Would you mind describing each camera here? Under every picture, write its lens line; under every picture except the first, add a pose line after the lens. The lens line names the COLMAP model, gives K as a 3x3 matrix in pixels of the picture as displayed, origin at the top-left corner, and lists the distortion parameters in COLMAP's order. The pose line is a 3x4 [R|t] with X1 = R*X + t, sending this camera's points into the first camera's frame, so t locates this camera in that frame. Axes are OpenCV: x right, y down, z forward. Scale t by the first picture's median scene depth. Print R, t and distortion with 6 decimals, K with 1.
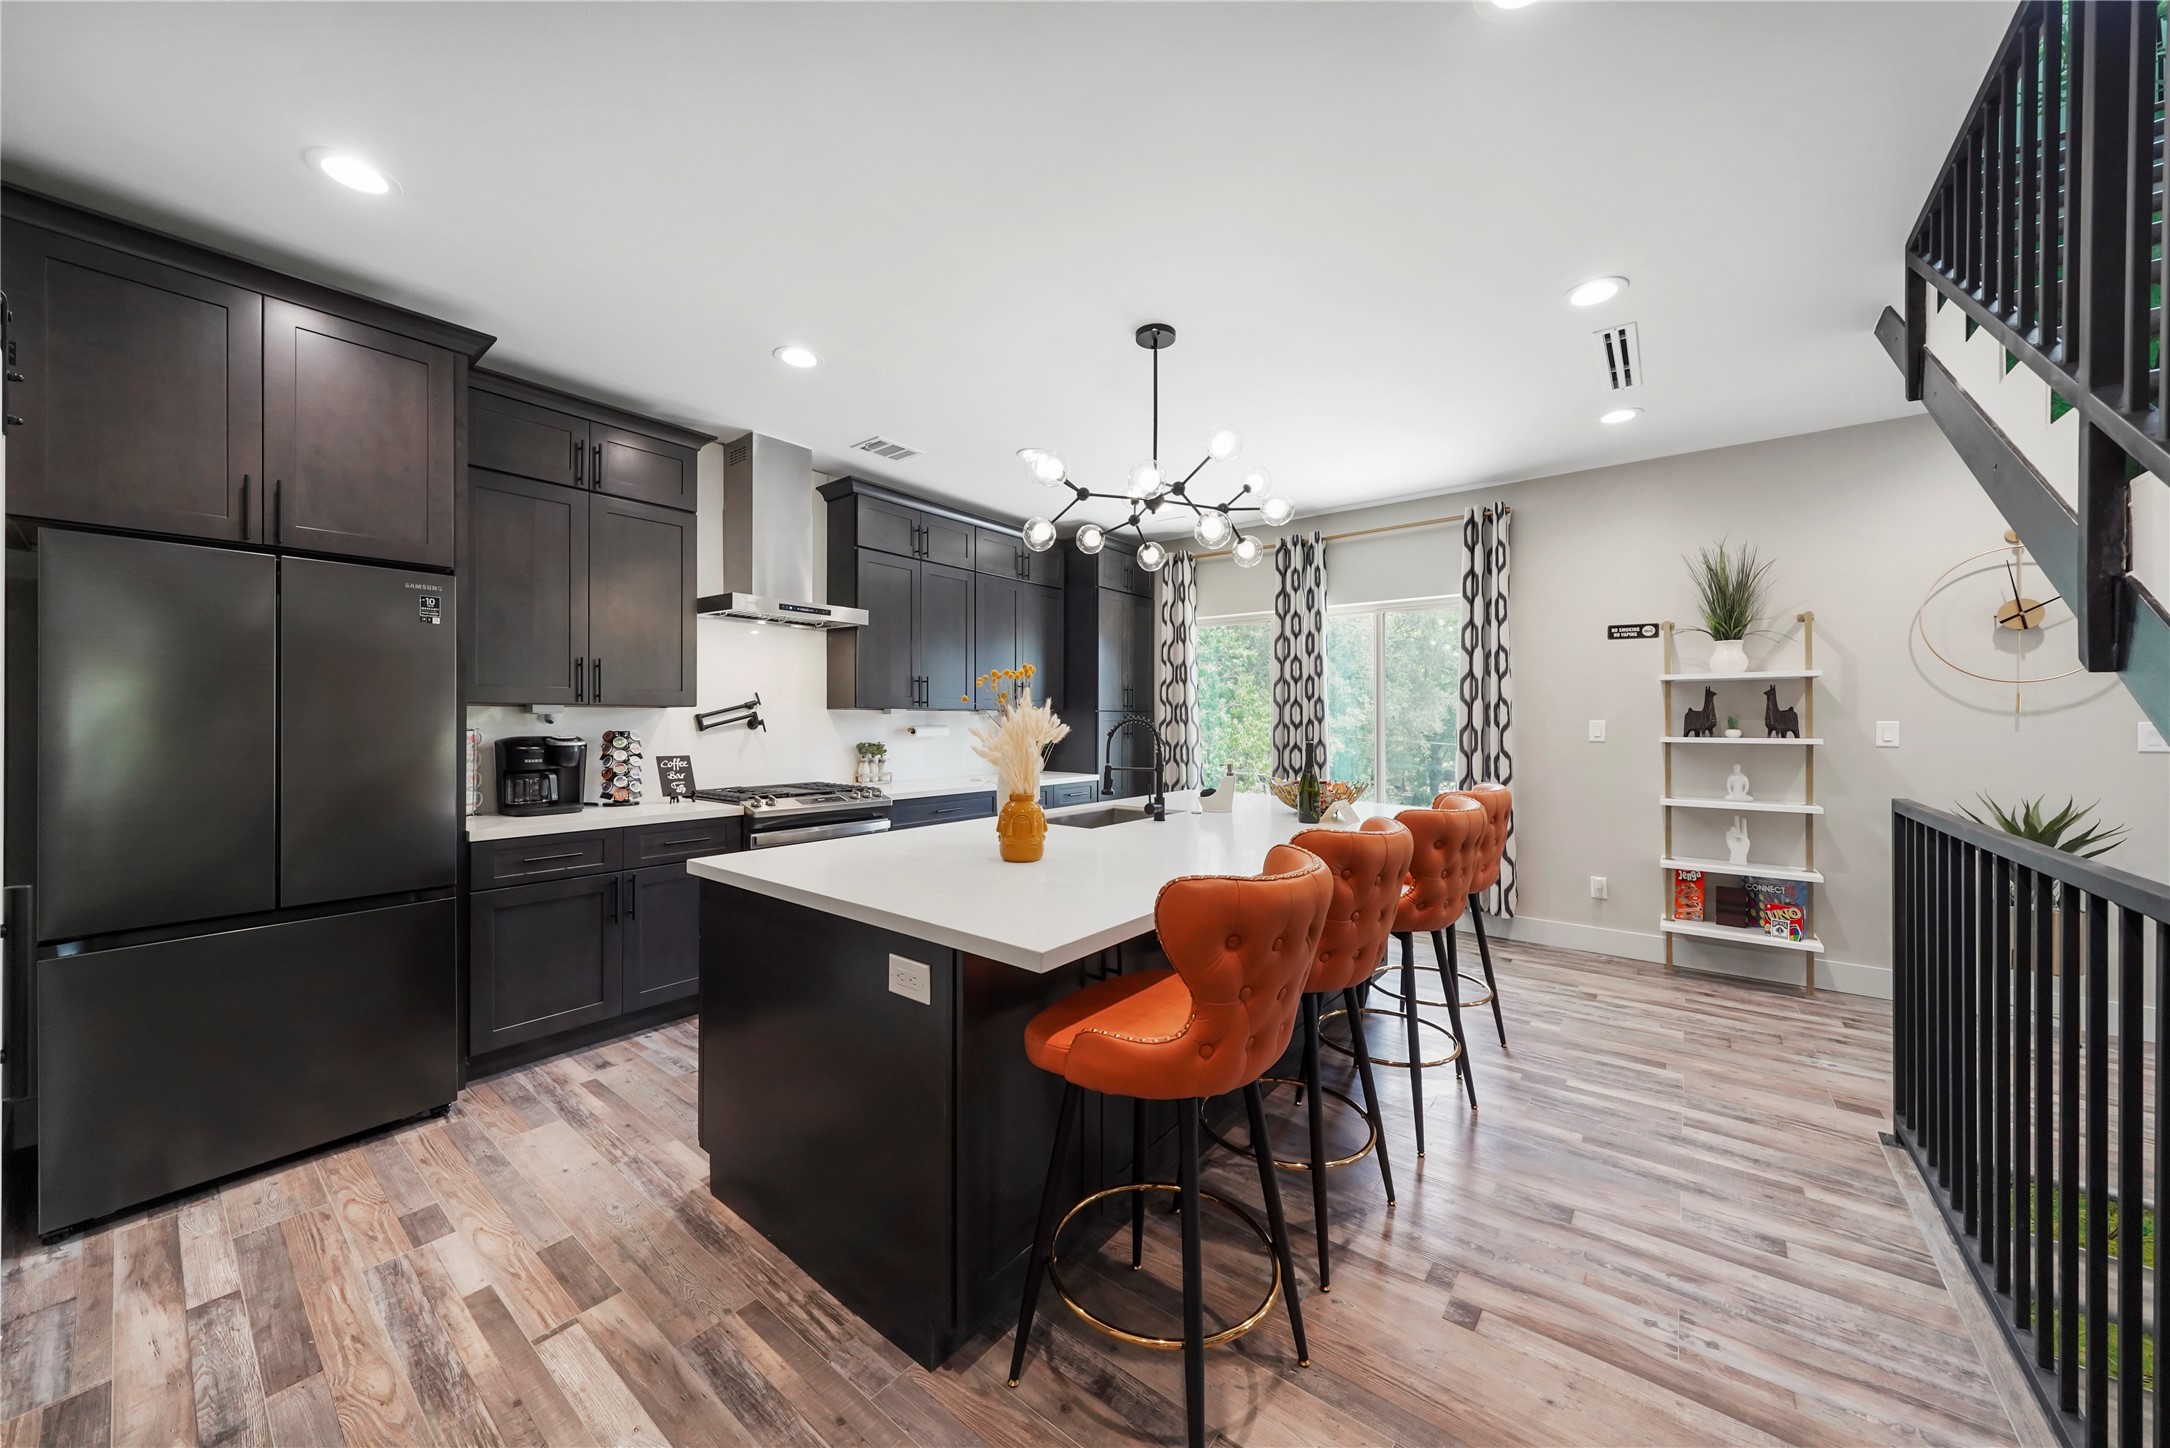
lens RADIAL K [[772.5, 0, 1083.3], [0, 772.5, 706.3], [0, 0, 1]] dist [0.002441, -0.001166]
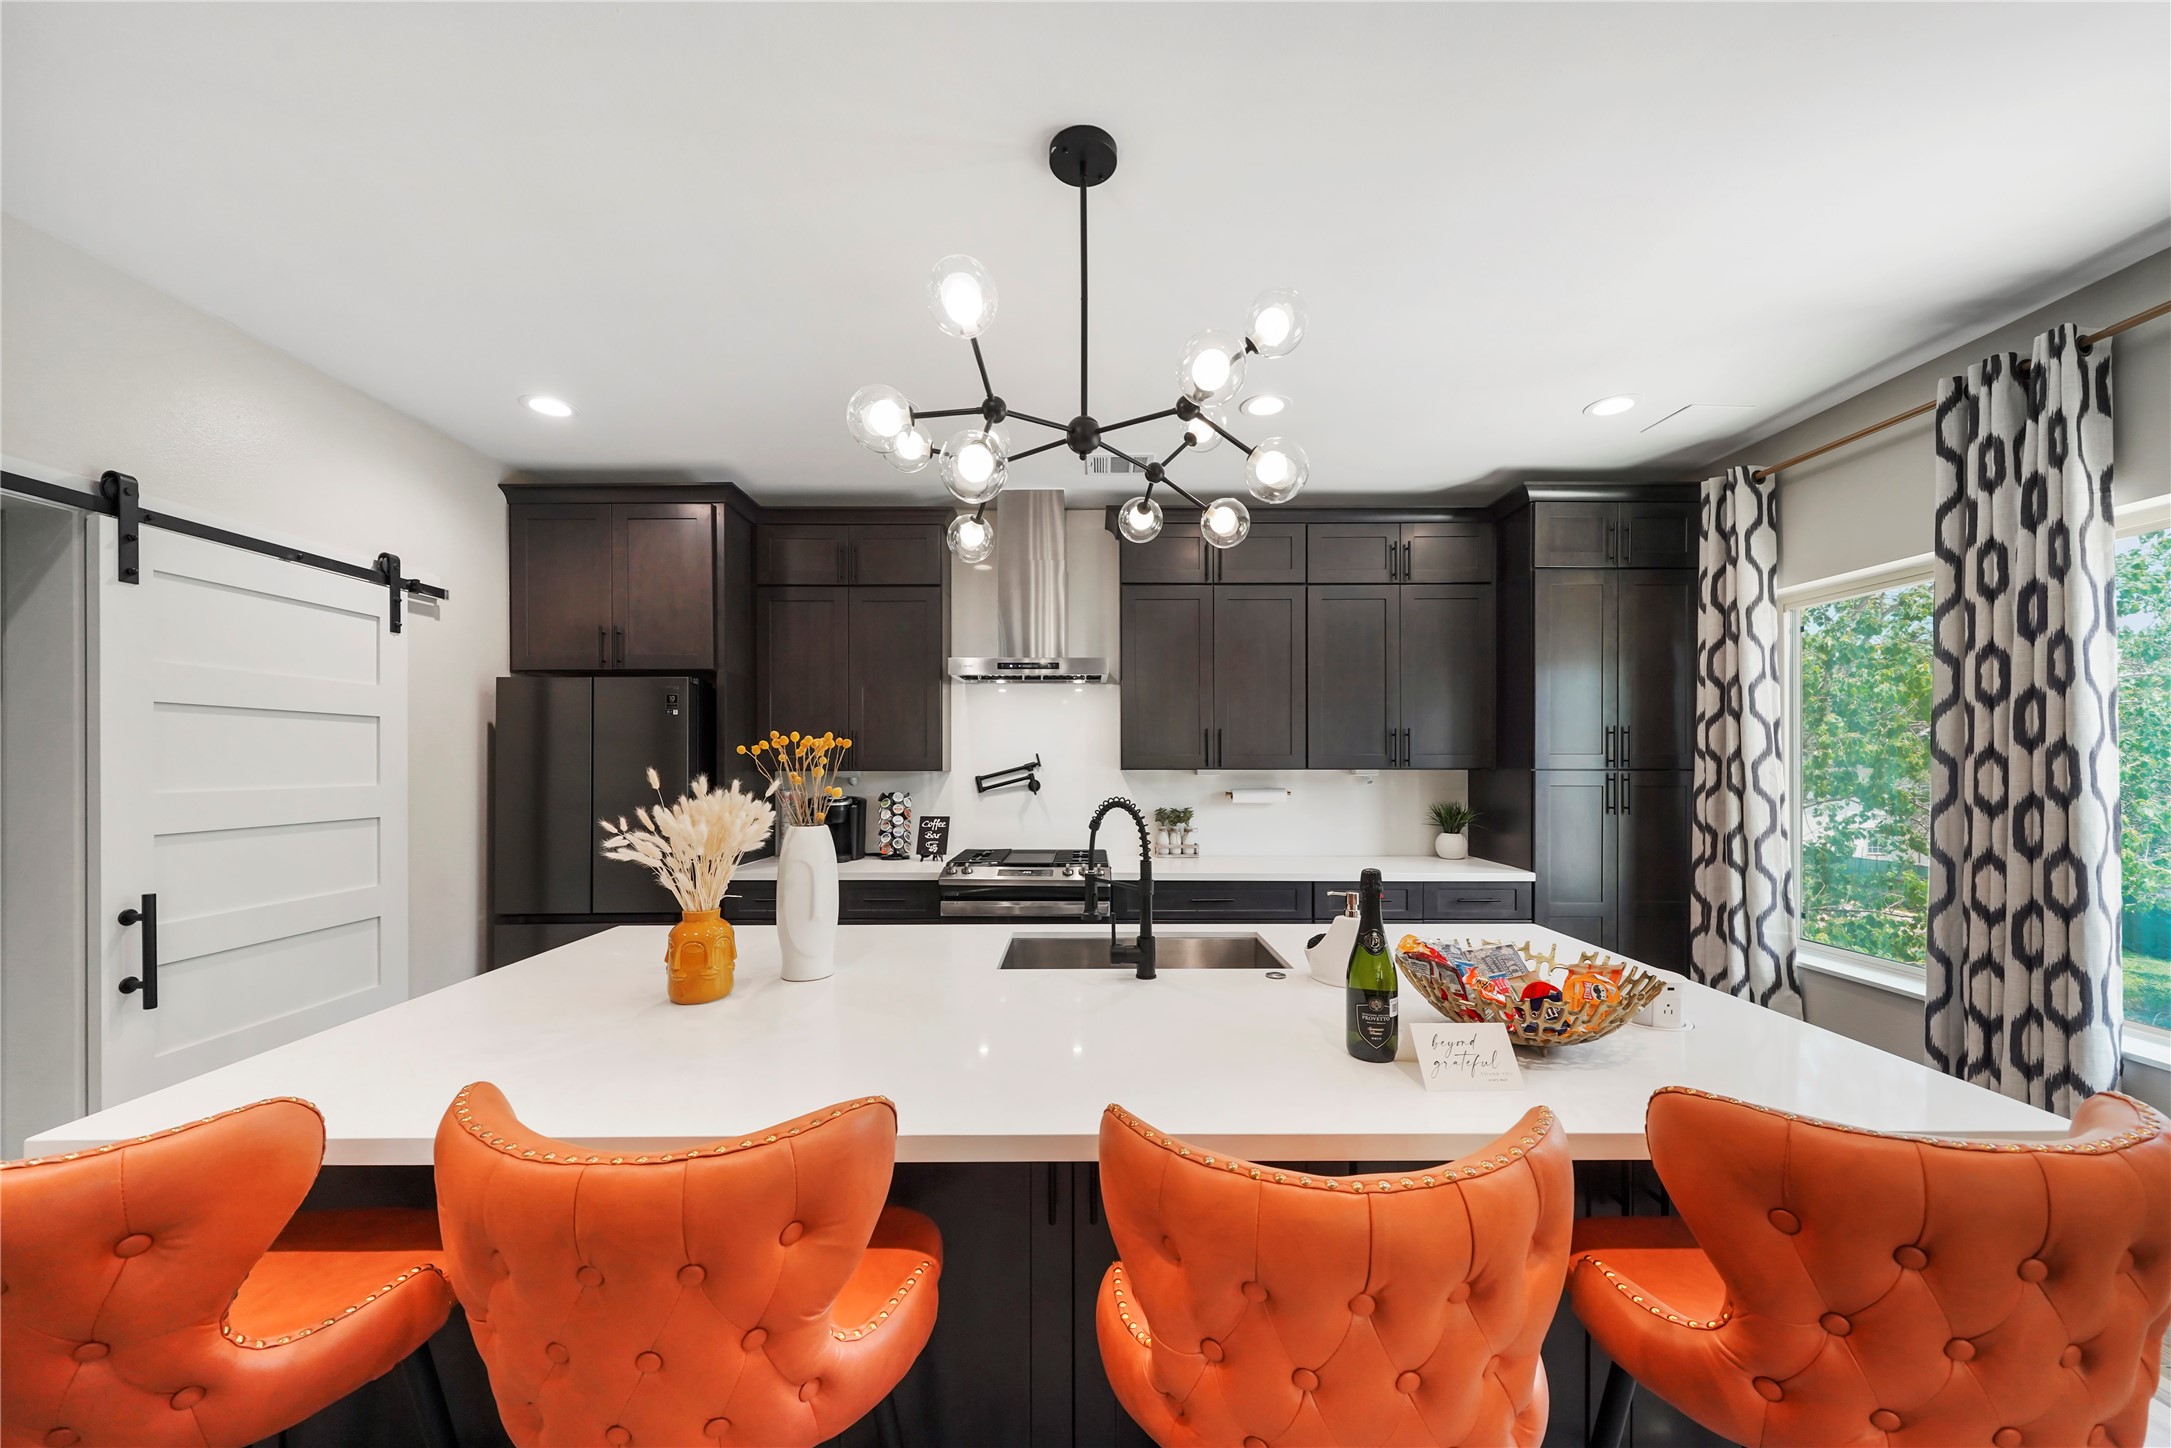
lens RADIAL K [[772.9, 0, 1093.7], [0, 772.9, 770.9], [0, 0, 1]] dist [0.002441, -0.001166]
pose [[0.616032, 0.007205, -0.787688, 0.405821], [0.016204, 0.999631, 0.021817, -0.017003], [0.787555, -0.026204, 0.615687, 0.461575]]
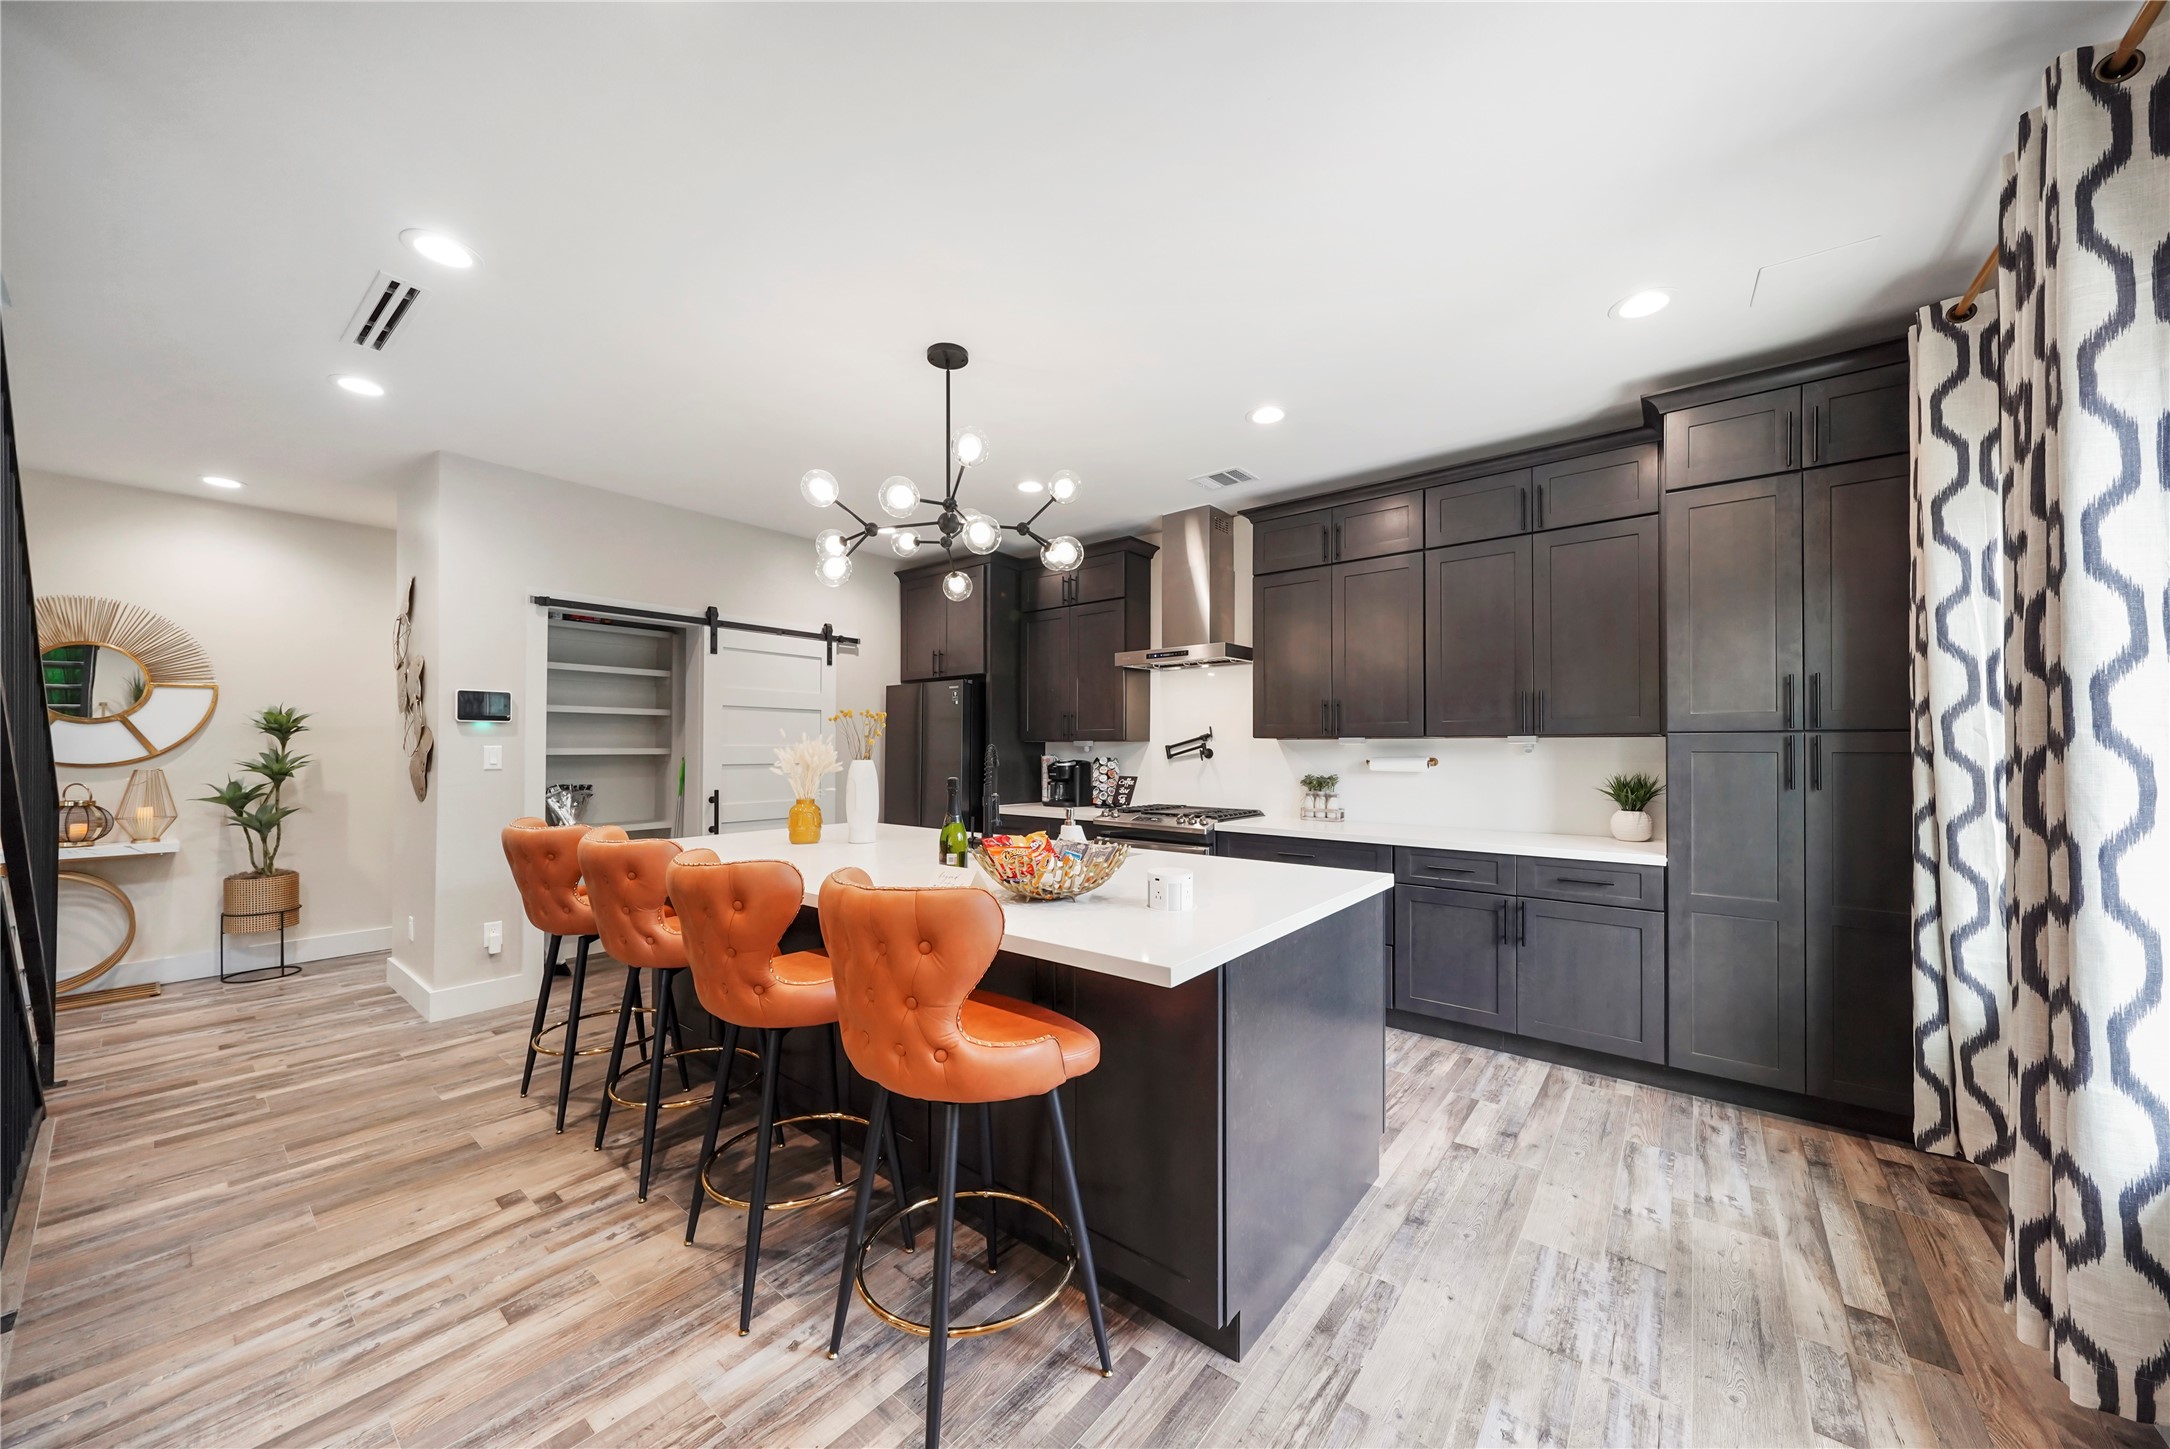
lens RADIAL K [[772.5, 0, 1080.7], [0, 772.5, 739.2], [0, 0, 1]] dist [0.002441, -0.001166]
pose [[-0.023309, -0.015240, -0.999612, 0.760600], [0.017978, 0.999716, -0.015660, 0.016391], [0.999567, -0.018336, -0.023029, 0.852189]]
